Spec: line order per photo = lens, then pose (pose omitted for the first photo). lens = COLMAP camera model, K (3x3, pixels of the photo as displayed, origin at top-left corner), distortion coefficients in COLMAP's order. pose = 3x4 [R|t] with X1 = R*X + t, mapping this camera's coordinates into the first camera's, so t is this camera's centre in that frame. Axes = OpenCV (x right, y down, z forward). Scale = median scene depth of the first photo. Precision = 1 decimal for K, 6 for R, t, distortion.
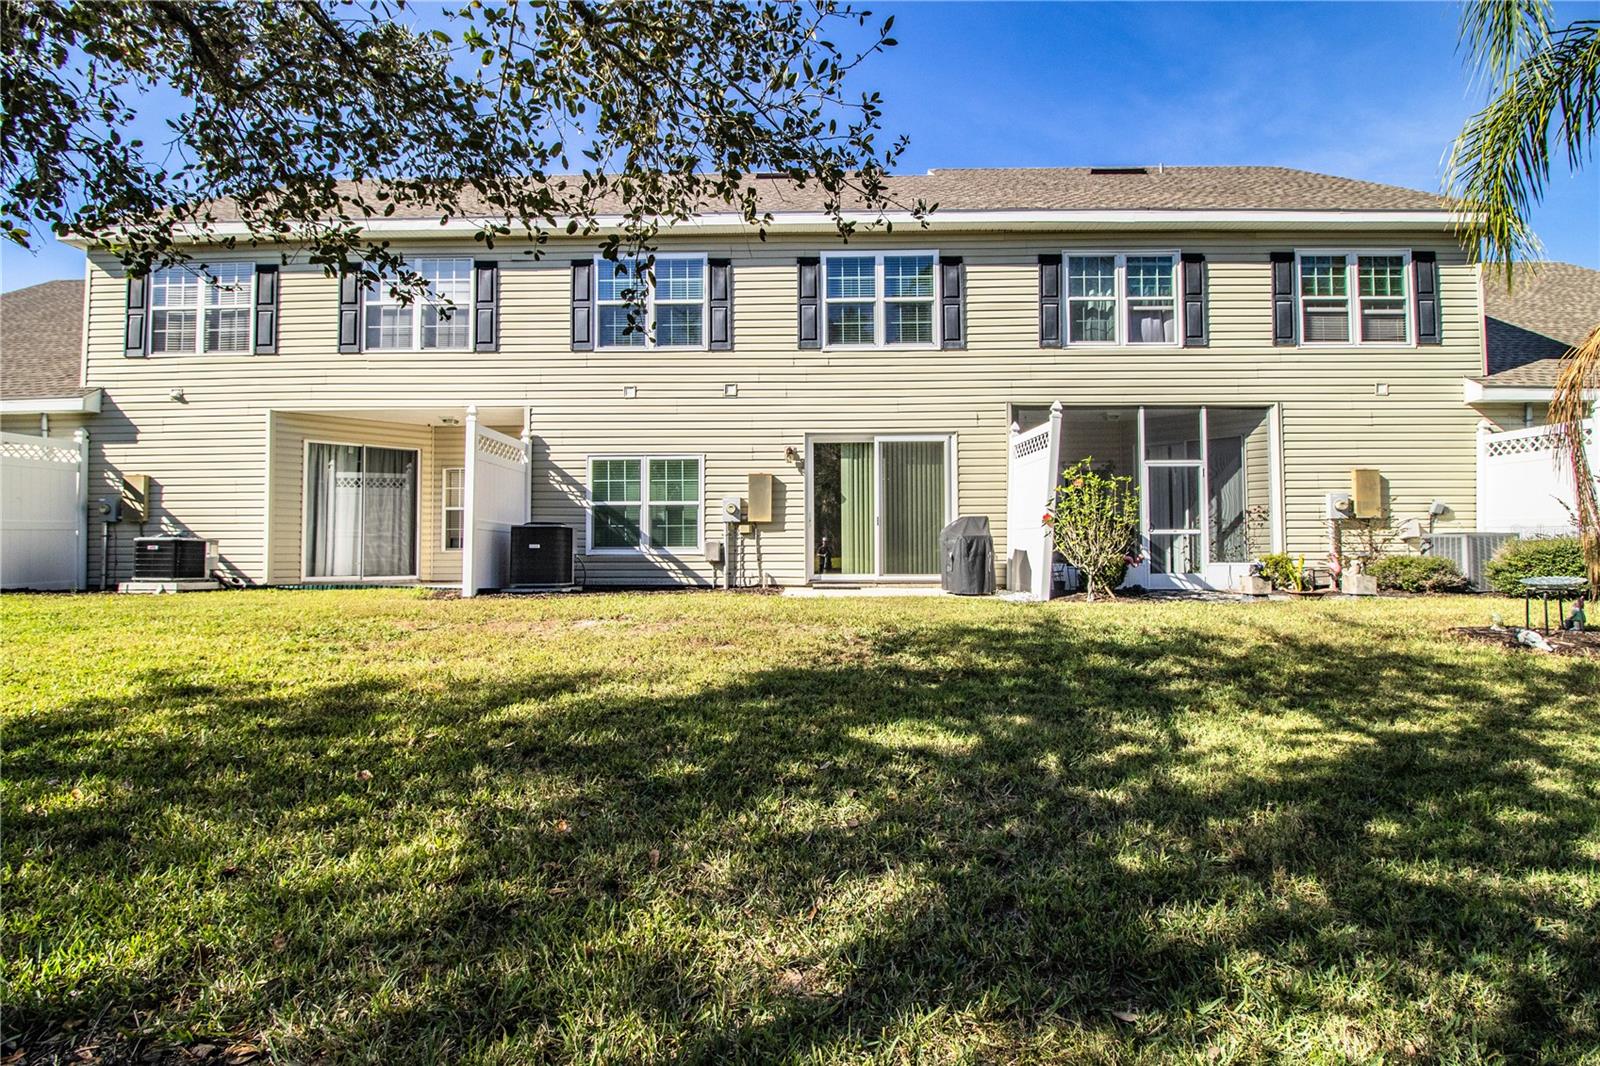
lens RADIAL K [[740.0, 0, 801.5], [0, 740.0, 531.7], [0, 0, 1]] dist [-0.002738, -0.000376]
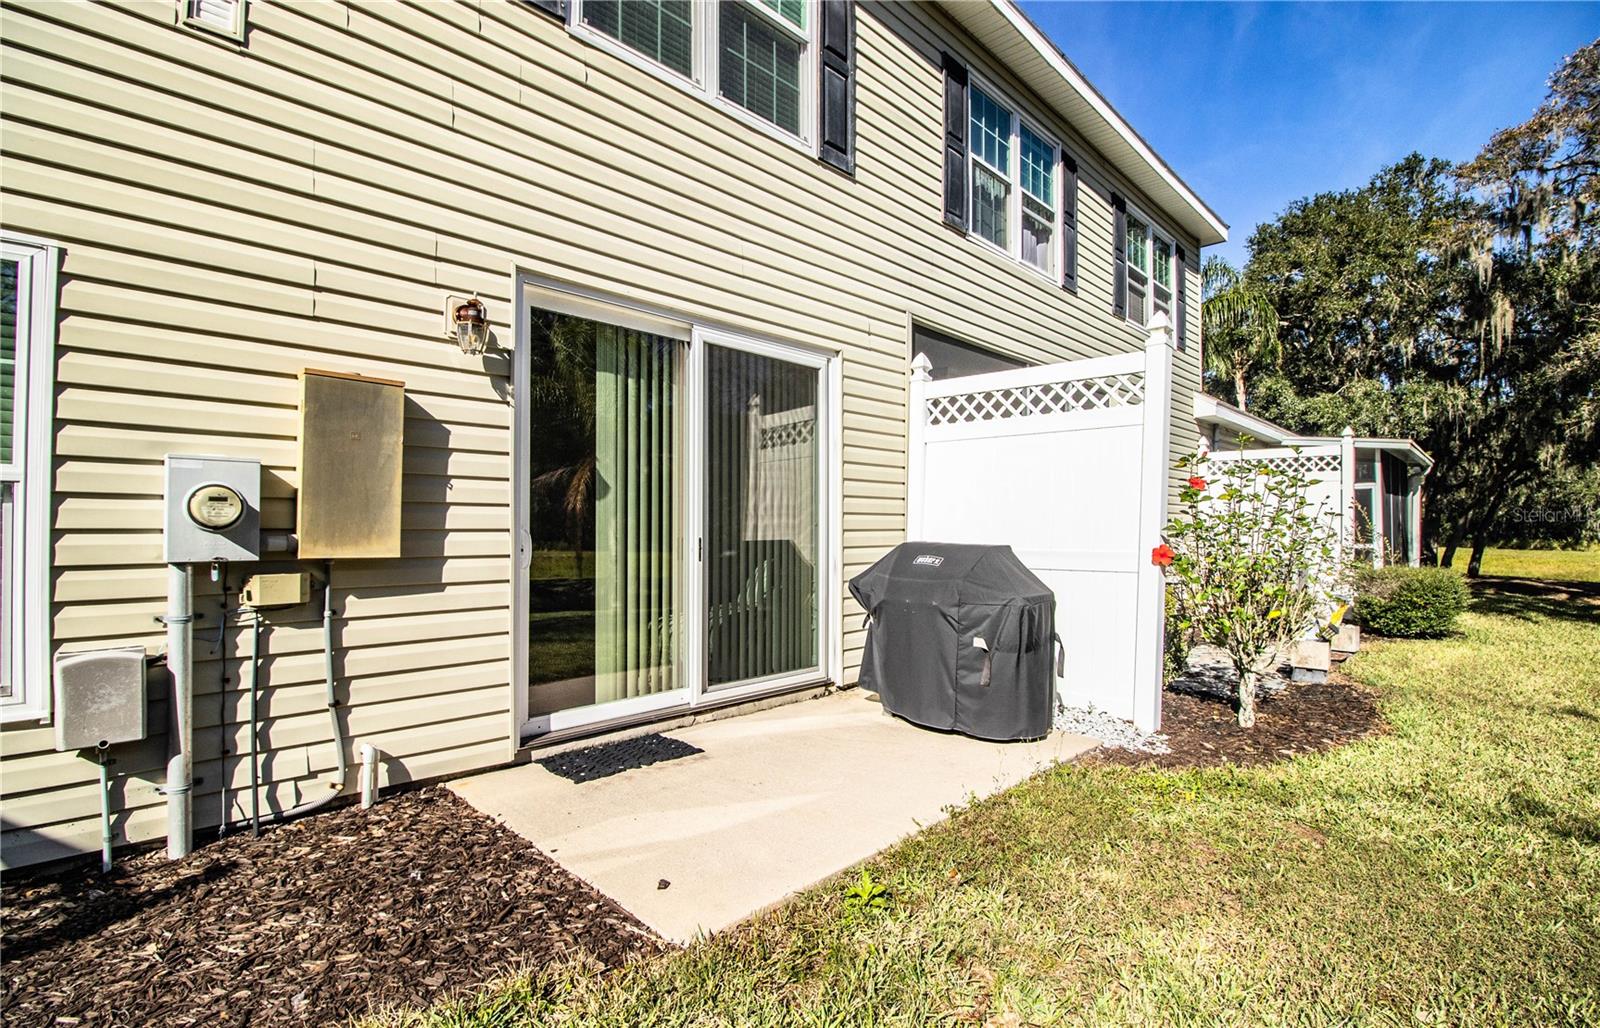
lens RADIAL K [[741.7, 0, 805.4], [0, 741.7, 518.6], [0, 0, 1]] dist [-0.017540, -0.000355]
pose [[0.663550, 0.013828, 0.748004, -0.143999], [-0.032789, 0.999406, 0.010611, -0.035926], [-0.747413, -0.031567, 0.663610, 0.703780]]
